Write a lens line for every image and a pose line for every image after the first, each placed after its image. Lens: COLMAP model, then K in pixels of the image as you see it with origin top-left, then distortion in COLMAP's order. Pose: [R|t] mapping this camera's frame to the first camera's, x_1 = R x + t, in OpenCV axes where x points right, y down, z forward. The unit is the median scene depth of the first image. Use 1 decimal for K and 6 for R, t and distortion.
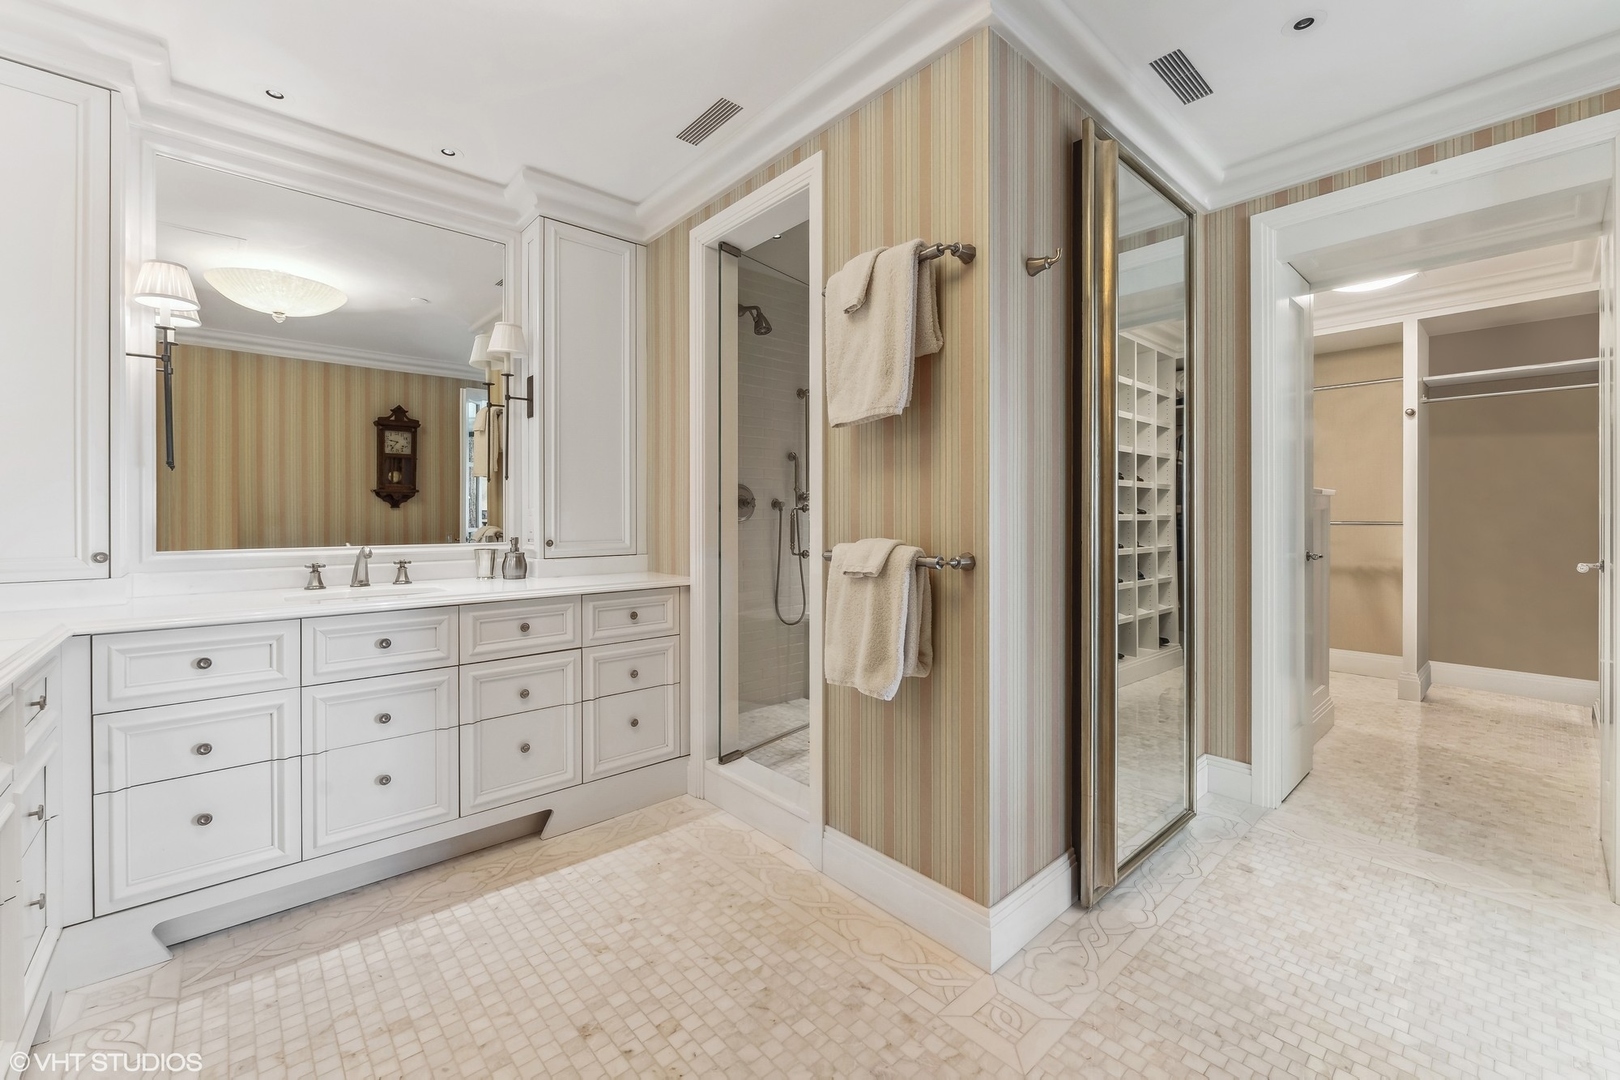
lens RADIAL K [[657.4, 0, 816.2], [0, 657.4, 515.6], [0, 0, 1]] dist [-0.008717, -0.000611]
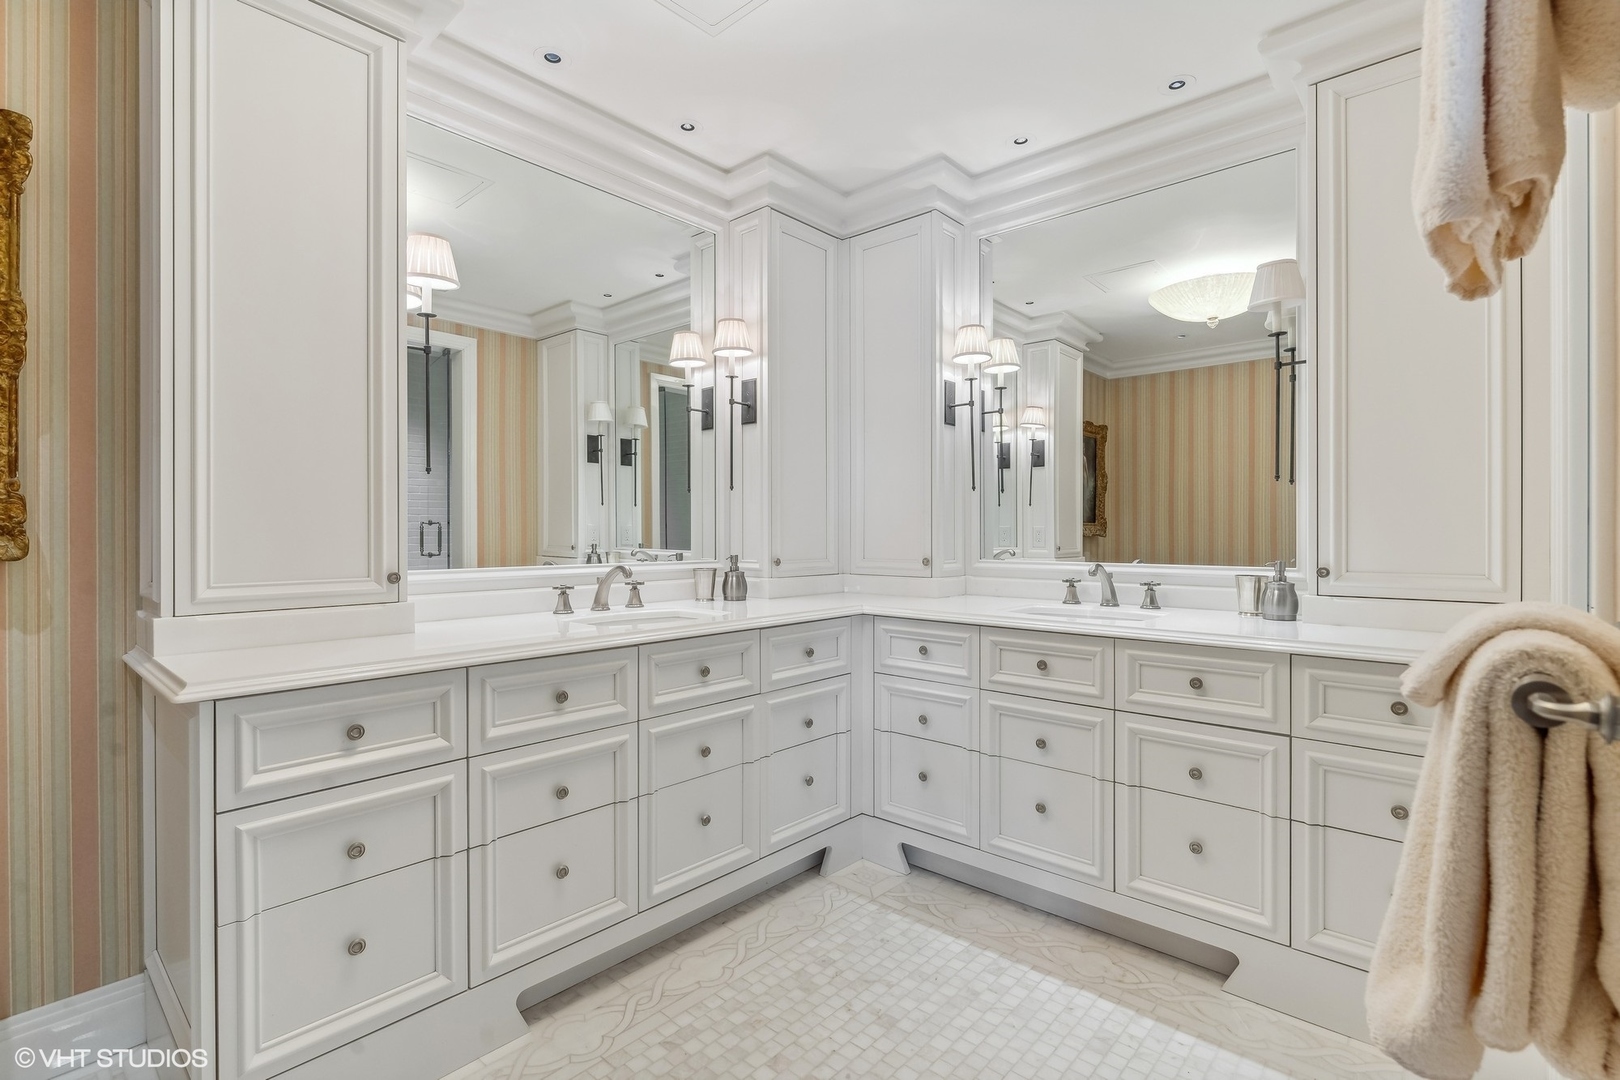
lens RADIAL K [[749.7, 0, 808.9], [0, 749.7, 532.3], [0, 0, 1]] dist [-0.003045, 0.000063]
pose [[0.102668, 0.003967, -0.994708, 0.329654], [0.004036, 0.999982, 0.004405, -0.004626], [0.994708, -0.004466, 0.102650, 0.460592]]
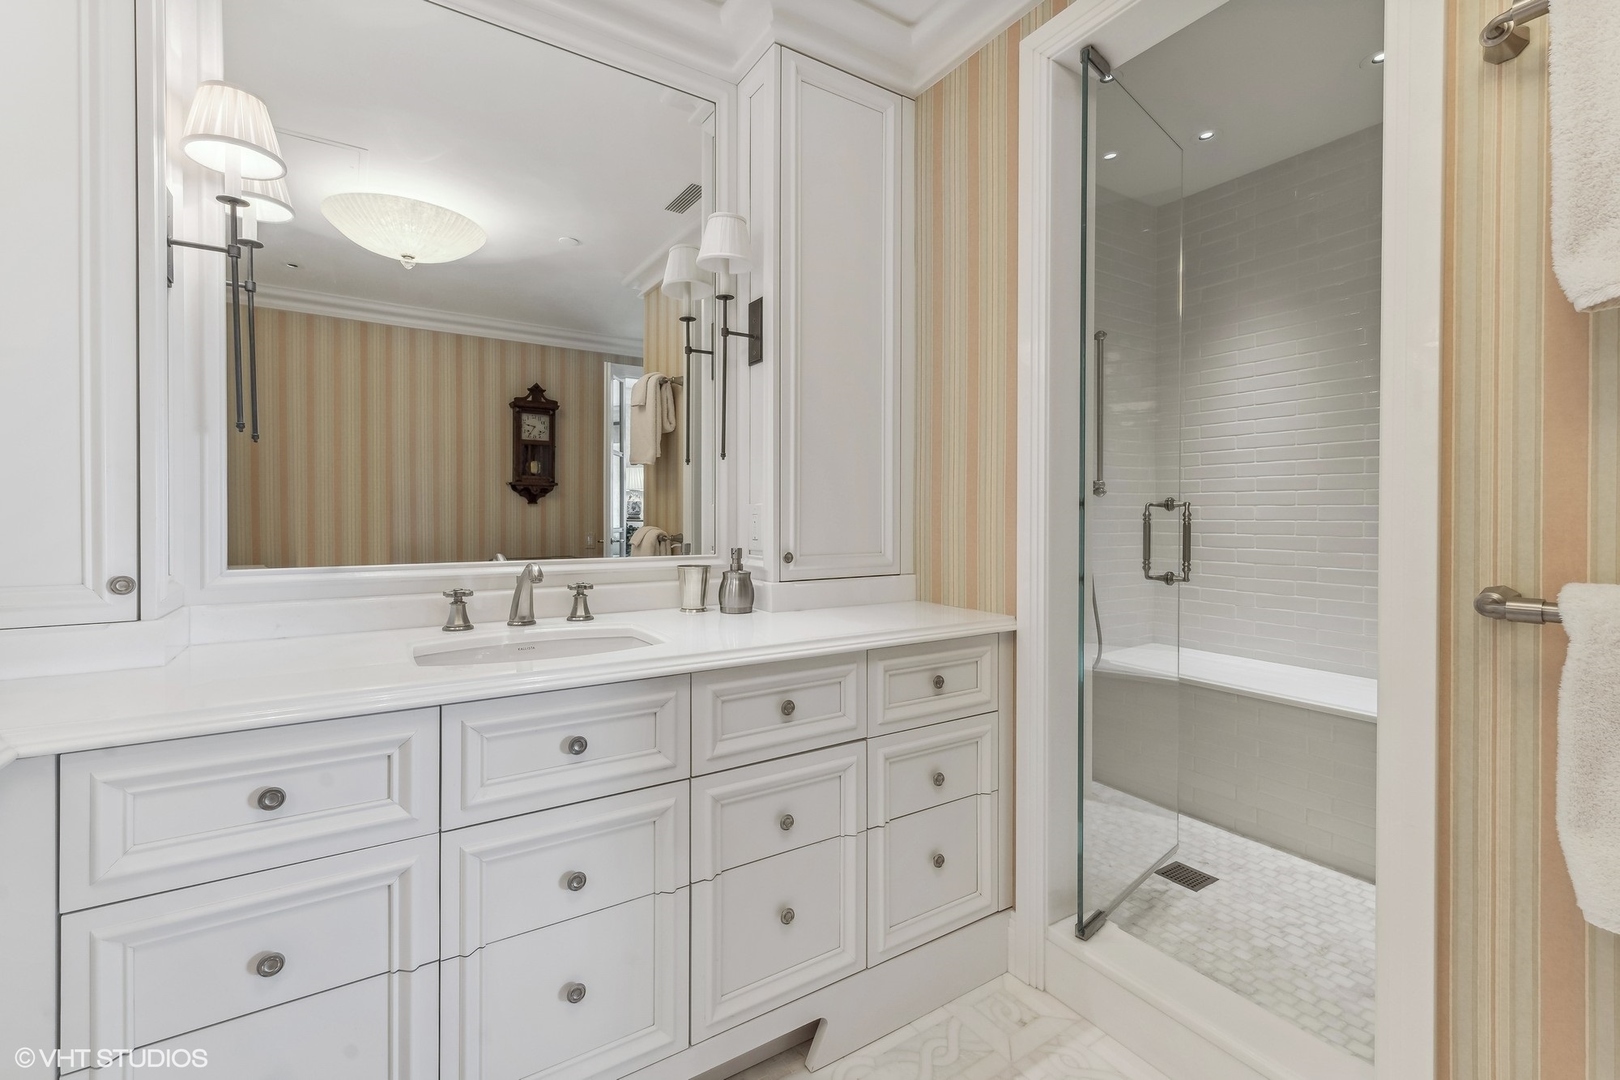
lens RADIAL K [[695.9, 0, 814.9], [0, 695.9, 519.8], [0, 0, 1]] dist [0.003813, 0.000448]
pose [[0.986812, 0.006263, -0.161751, -0.307286], [-0.004912, 0.999950, 0.008751, -0.001365], [0.161798, -0.007841, 0.986793, 0.379380]]
